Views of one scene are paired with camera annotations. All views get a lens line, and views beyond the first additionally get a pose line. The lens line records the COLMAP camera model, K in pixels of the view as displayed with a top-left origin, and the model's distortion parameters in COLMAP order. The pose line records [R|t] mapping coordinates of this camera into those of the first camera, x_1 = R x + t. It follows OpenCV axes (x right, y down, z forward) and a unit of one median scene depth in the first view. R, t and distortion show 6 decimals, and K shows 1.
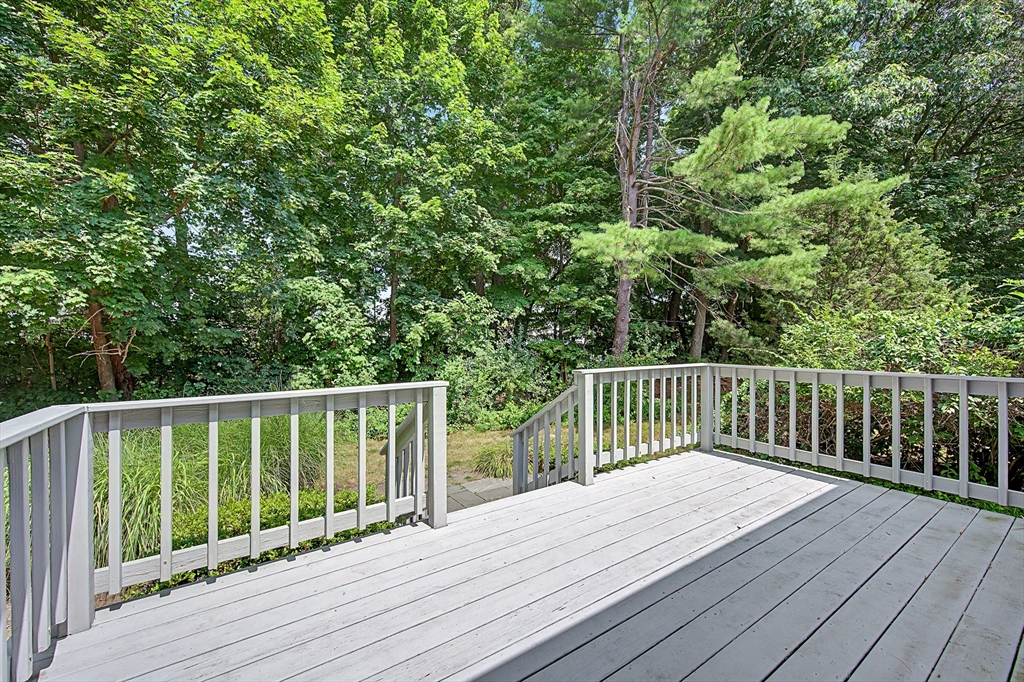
lens RADIAL K [[418.7, 0, 512.0], [0, 418.7, 341.0], [0, 0, 1]] dist [0.002399, 0.000031]
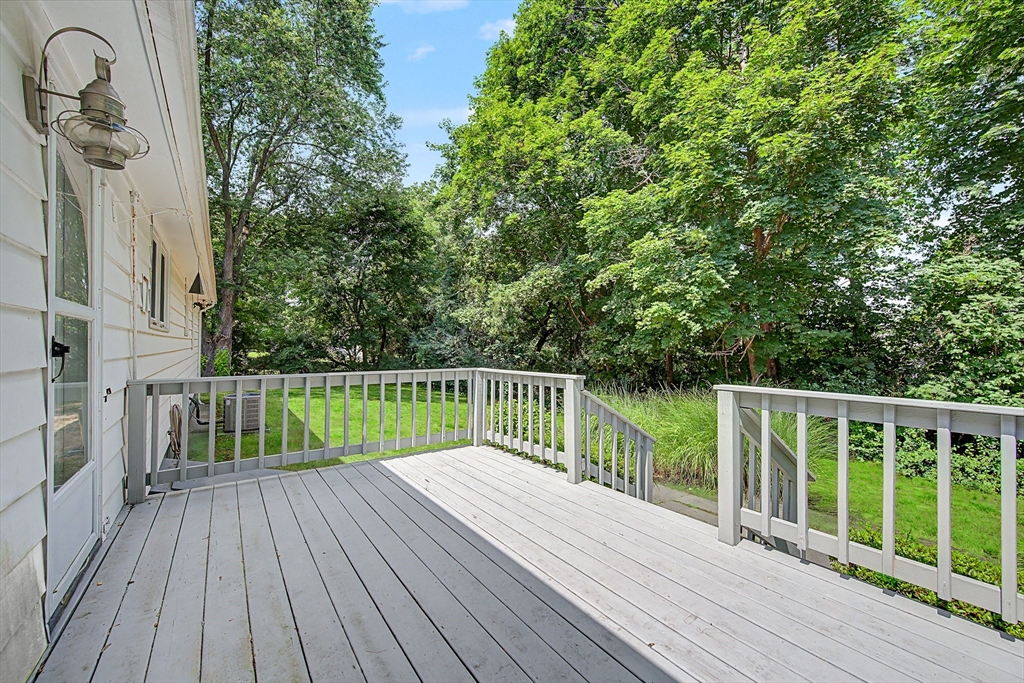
lens RADIAL K [[404.9, 0, 511.1], [0, 404.9, 343.0], [0, 0, 1]] dist [0.003308, -0.002191]
pose [[0.012353, -0.002718, -0.999920, 1.172748], [0.007871, 0.999966, -0.002621, -0.011259], [0.999893, -0.007838, 0.012374, 0.798514]]
